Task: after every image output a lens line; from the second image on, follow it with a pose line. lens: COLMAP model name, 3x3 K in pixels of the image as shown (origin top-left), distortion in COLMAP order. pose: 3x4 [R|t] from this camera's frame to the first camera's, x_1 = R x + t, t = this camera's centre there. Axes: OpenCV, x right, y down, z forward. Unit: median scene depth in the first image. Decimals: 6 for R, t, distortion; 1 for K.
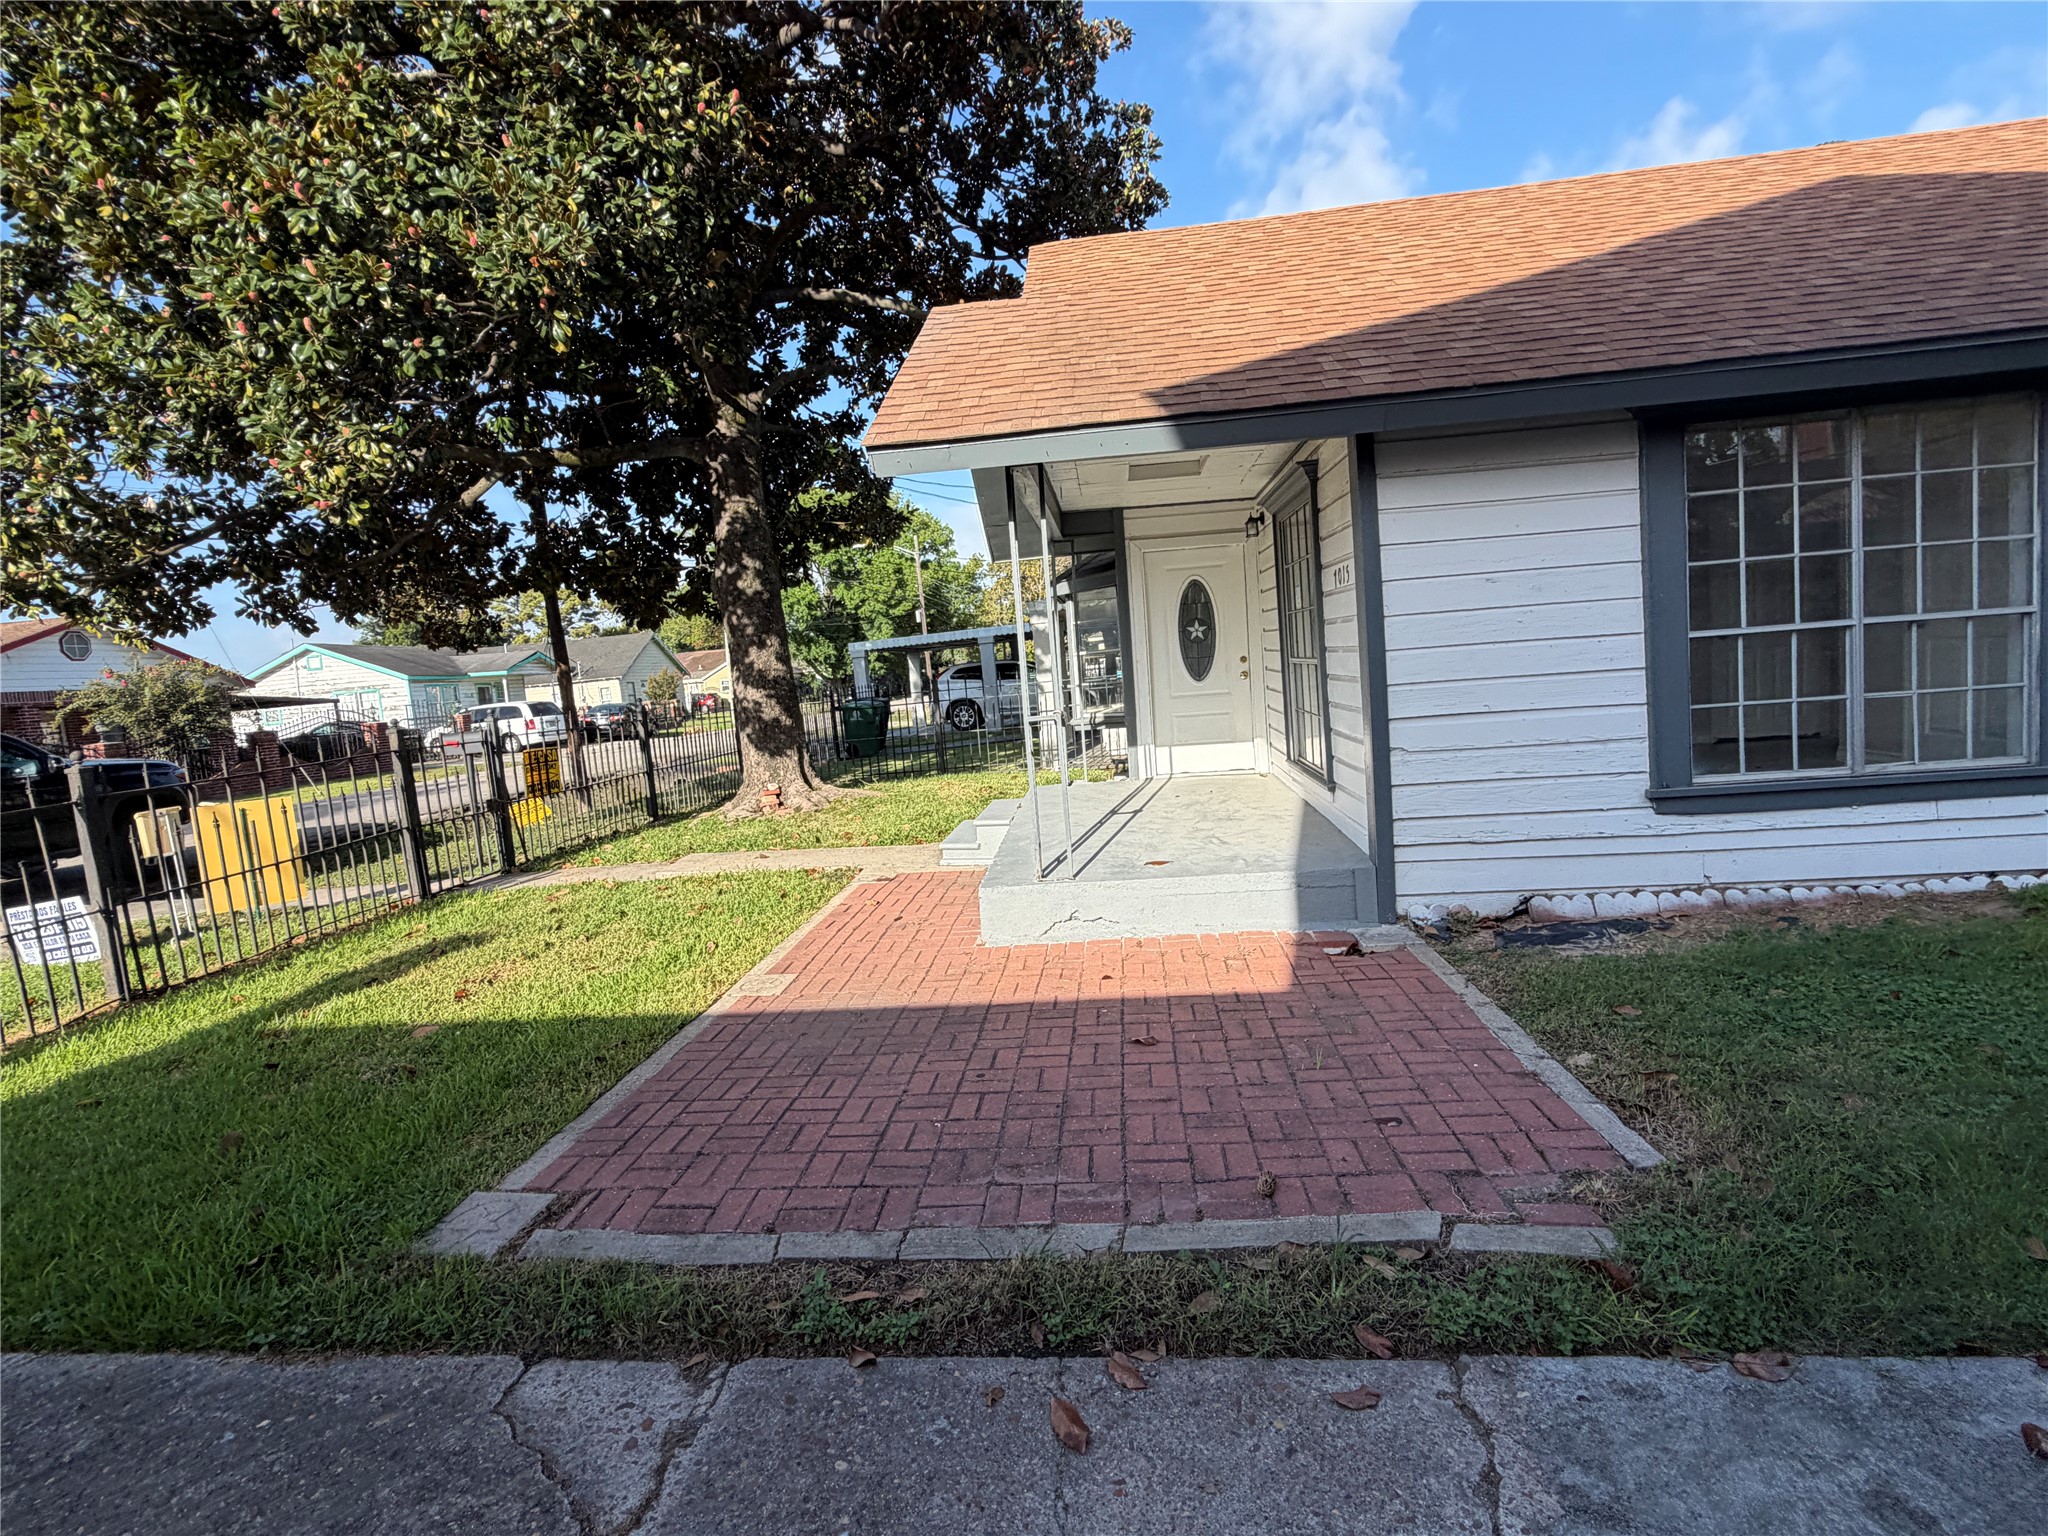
lens RADIAL K [[973.3, 0, 1023.2], [0, 973.3, 767.6], [0, 0, 1]] dist [-0.001205, -0.000093]
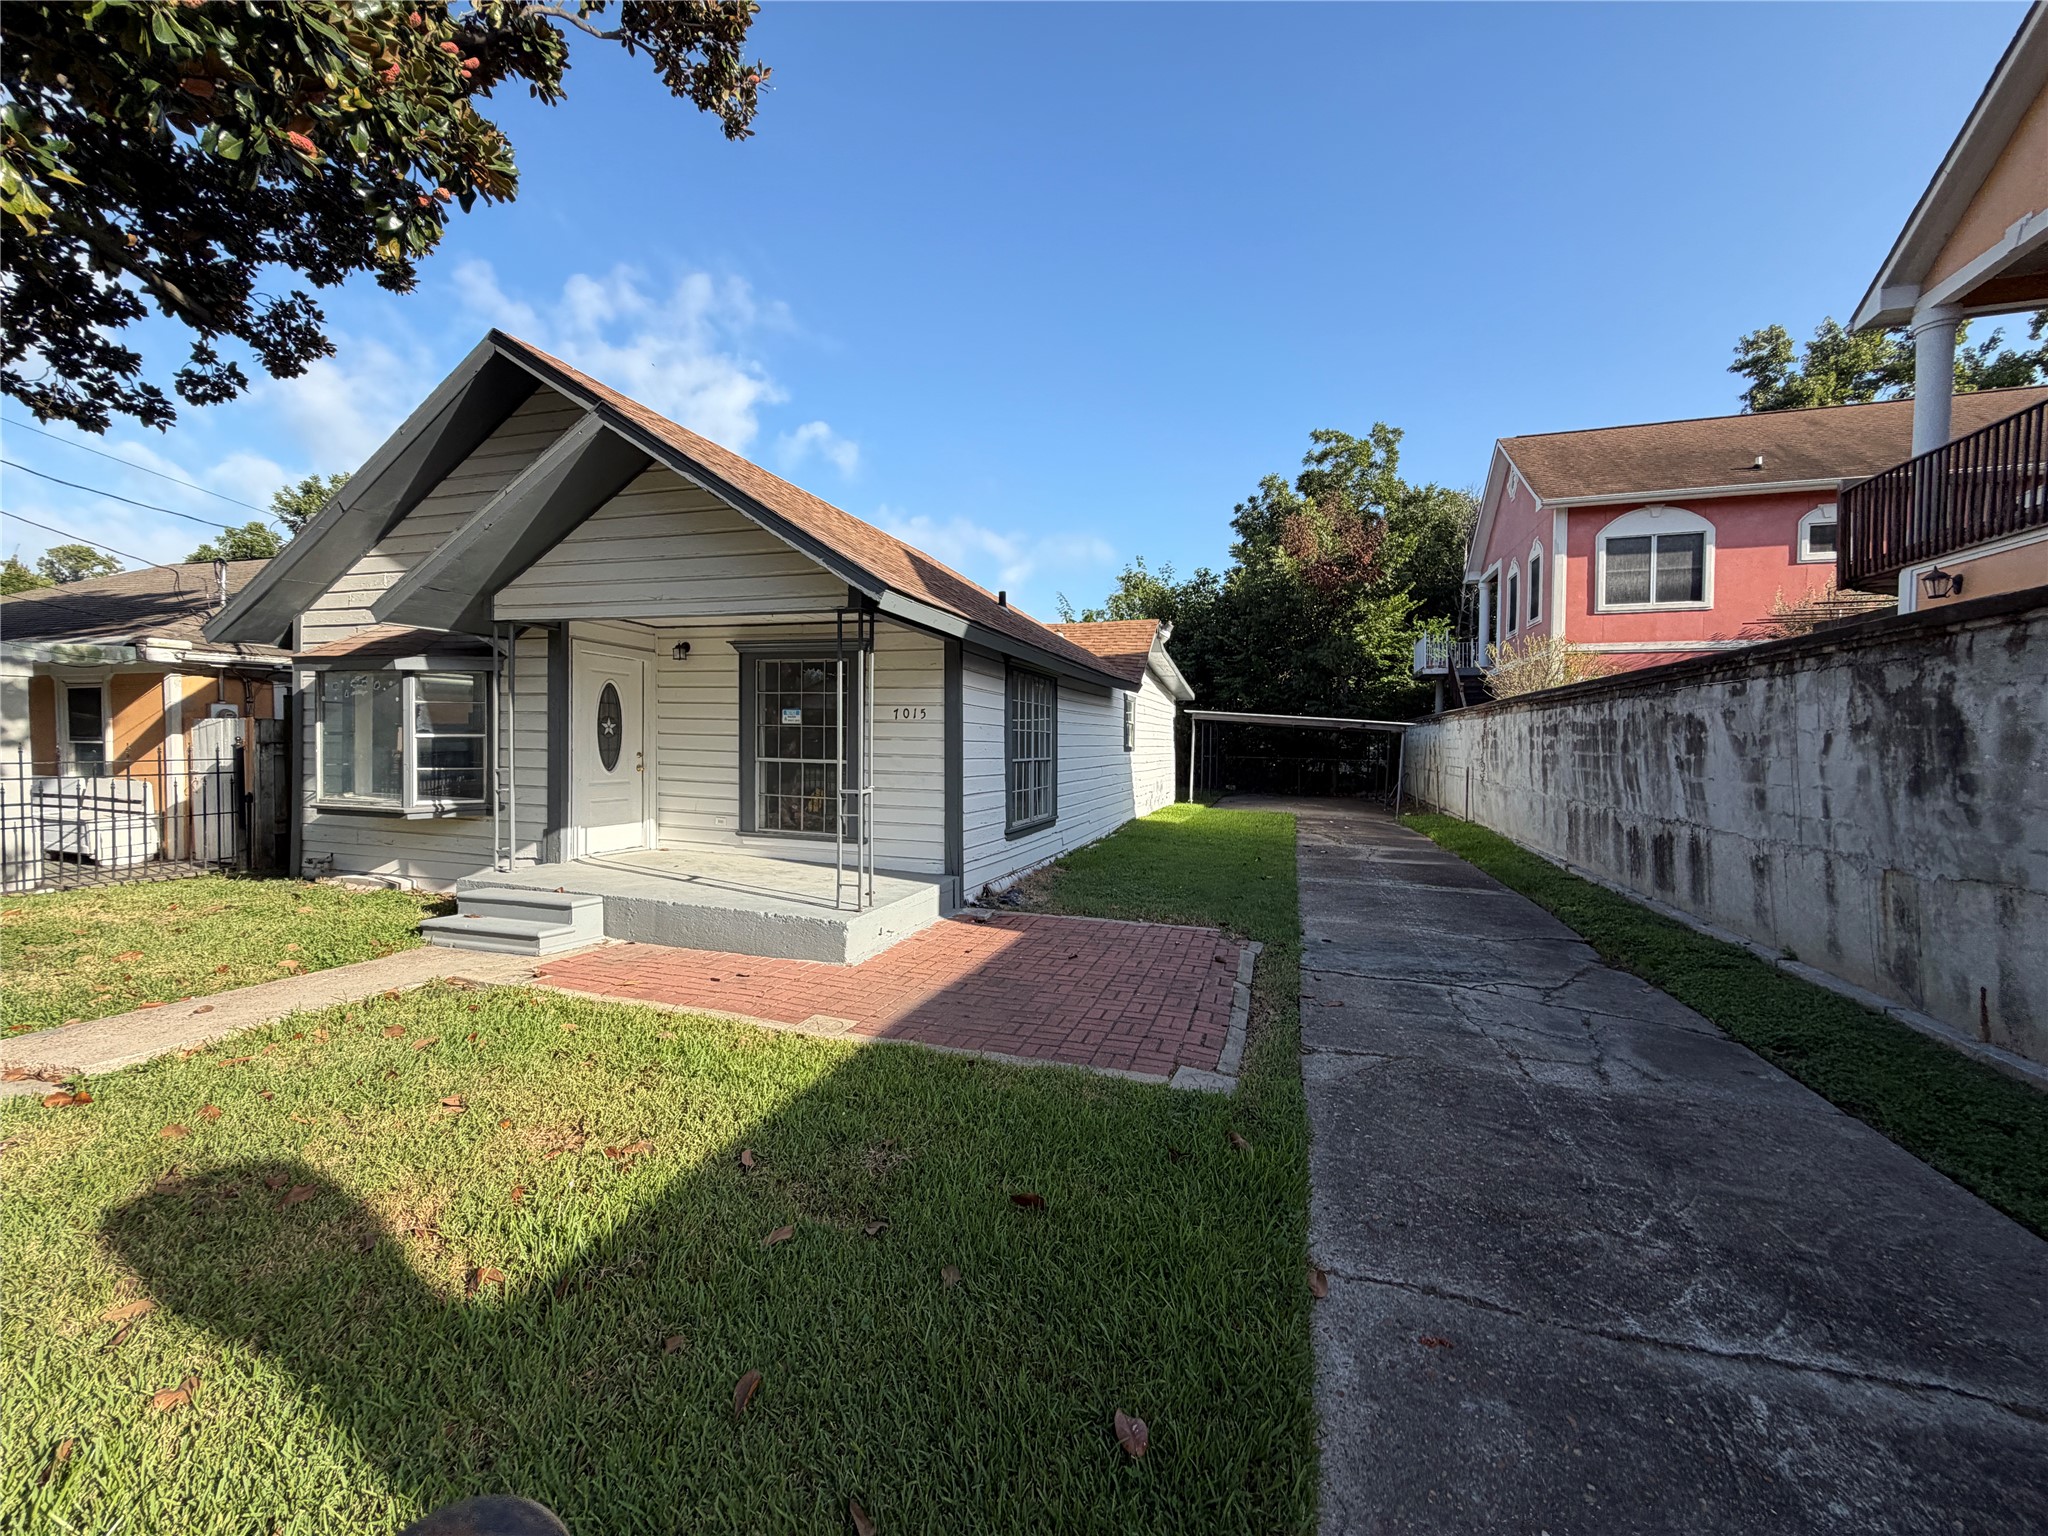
lens RADIAL K [[841.4, 0, 1018.9], [0, 841.4, 764.9], [0, 0, 1]] dist [0.002783, -0.000075]
pose [[0.198561, 0.056432, 0.978463, -1.243295], [0.069107, 0.995050, -0.071412, 0.014239], [-0.977649, 0.081798, 0.193678, 0.611232]]
